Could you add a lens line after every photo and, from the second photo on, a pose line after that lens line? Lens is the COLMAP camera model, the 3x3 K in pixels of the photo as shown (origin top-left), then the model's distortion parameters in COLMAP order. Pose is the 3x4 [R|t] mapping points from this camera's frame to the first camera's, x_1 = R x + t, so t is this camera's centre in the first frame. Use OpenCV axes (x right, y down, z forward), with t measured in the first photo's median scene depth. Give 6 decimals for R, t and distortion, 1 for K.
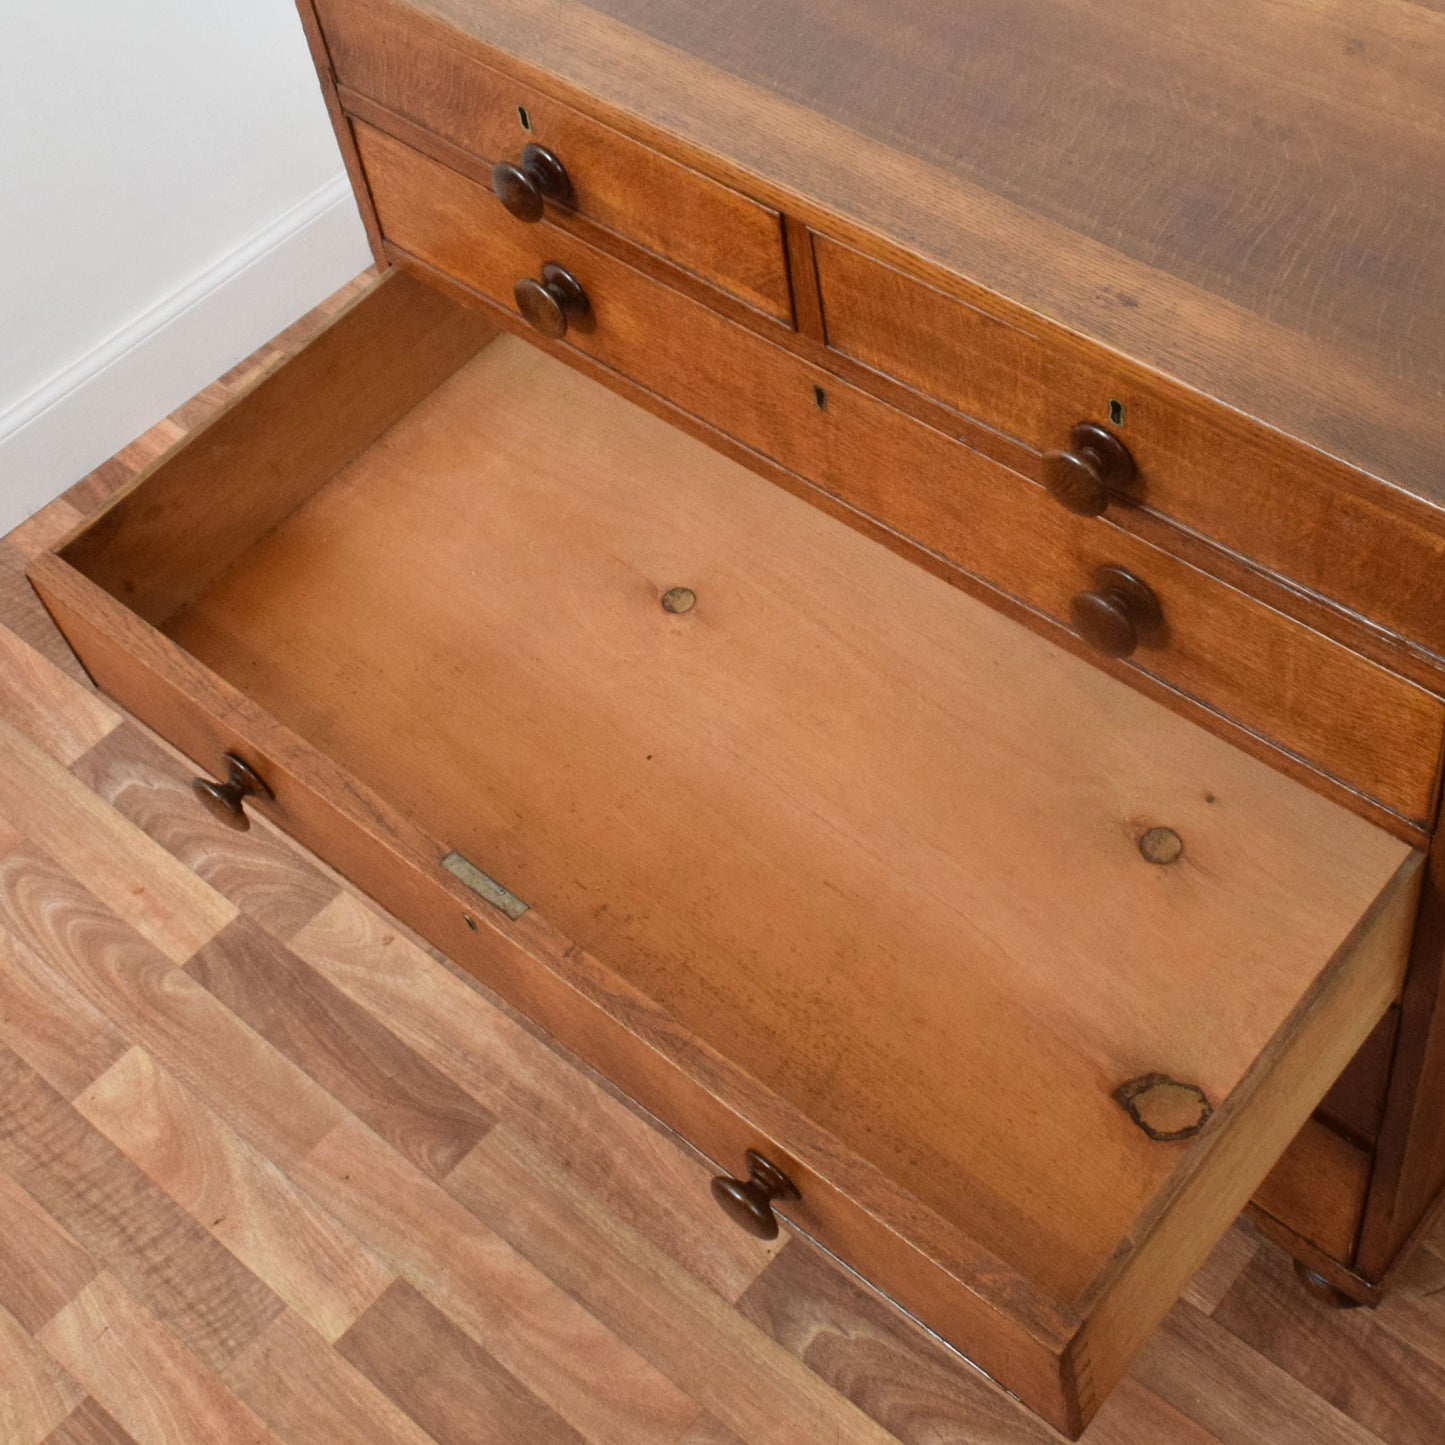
lens RADIAL K [[2275.5, 0, 876.6], [0, 2275.5, 514.2], [0, 0, 1]] dist [-0.024116, 0.012468]
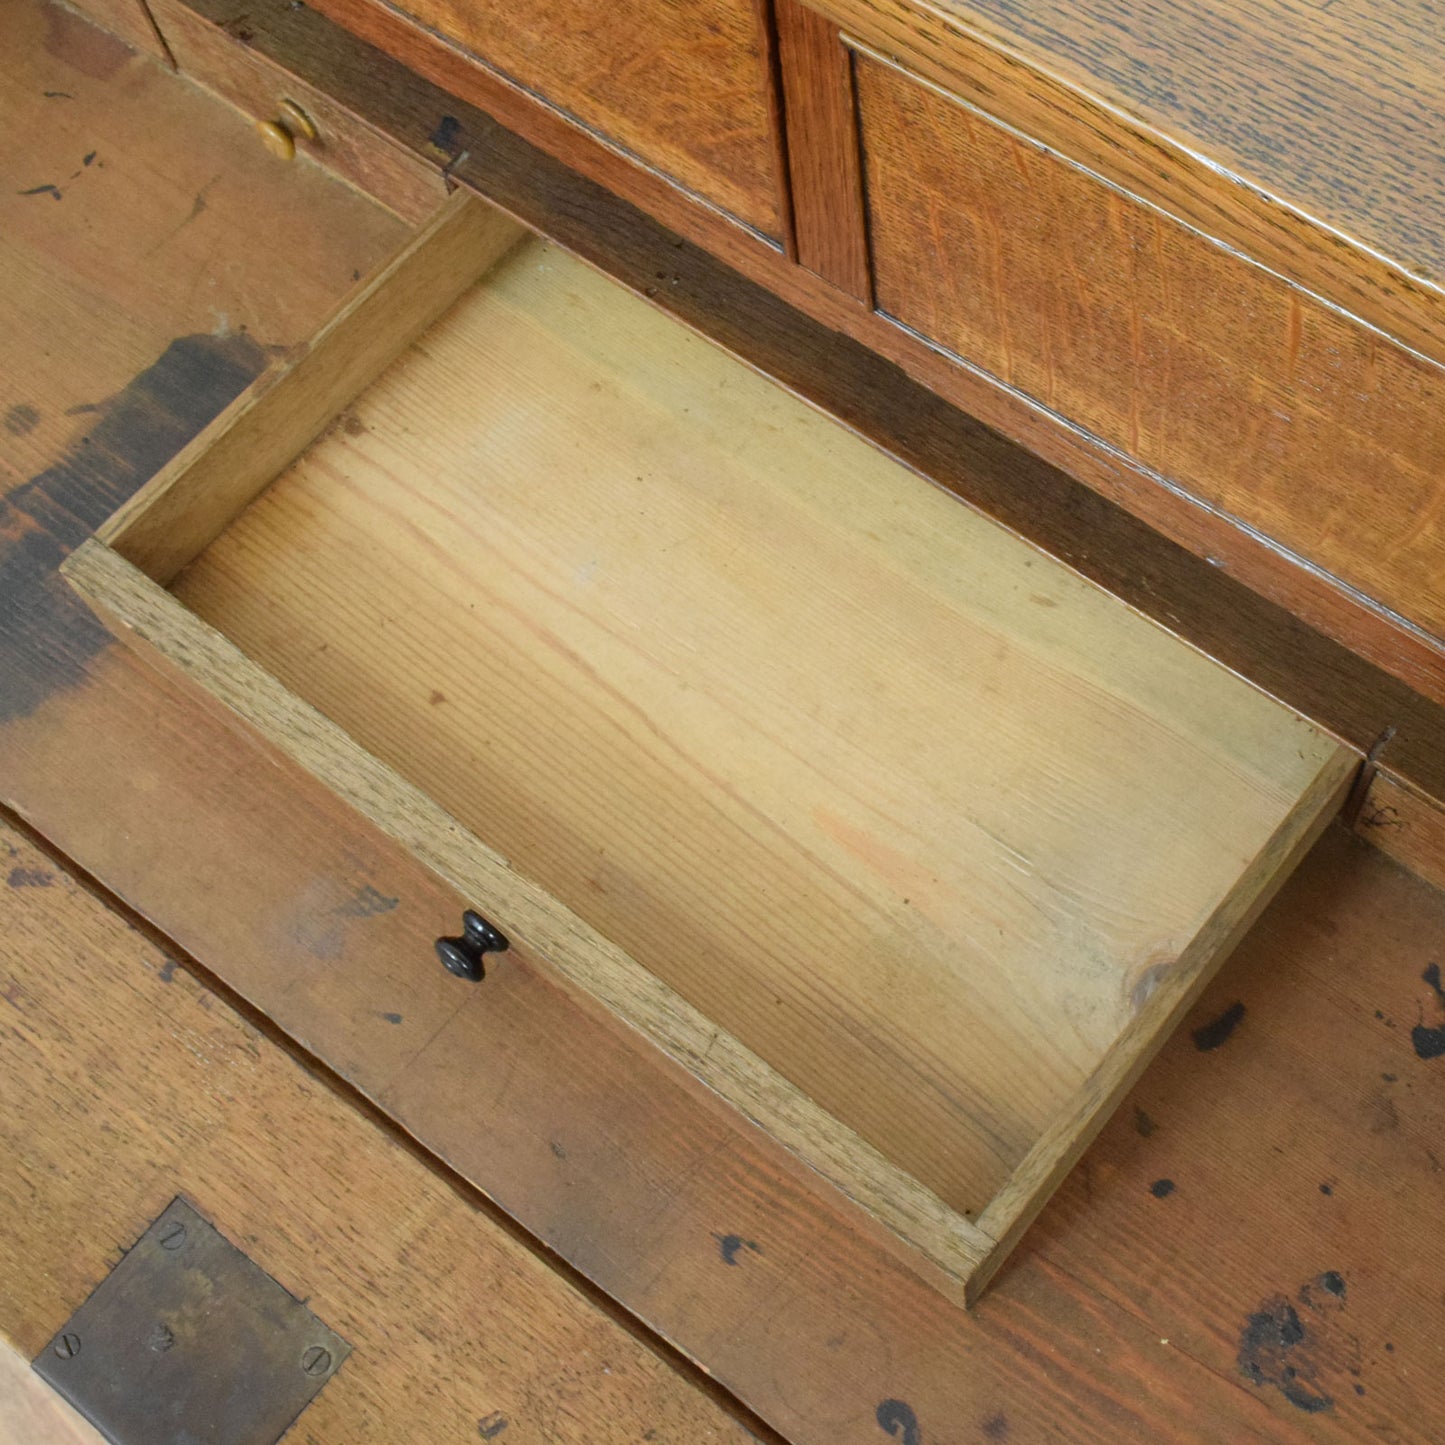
lens RADIAL K [[2174.2, 0, 893.8], [0, 2174.2, 759.1], [0, 0, 1]] dist [-0.010317, -0.012336]
pose [[0.998443, -0.018535, 0.052615, -0.042705], [0.002299, 0.956059, 0.293165, -0.117605], [-0.055737, -0.292588, 0.954613, 0.639853]]
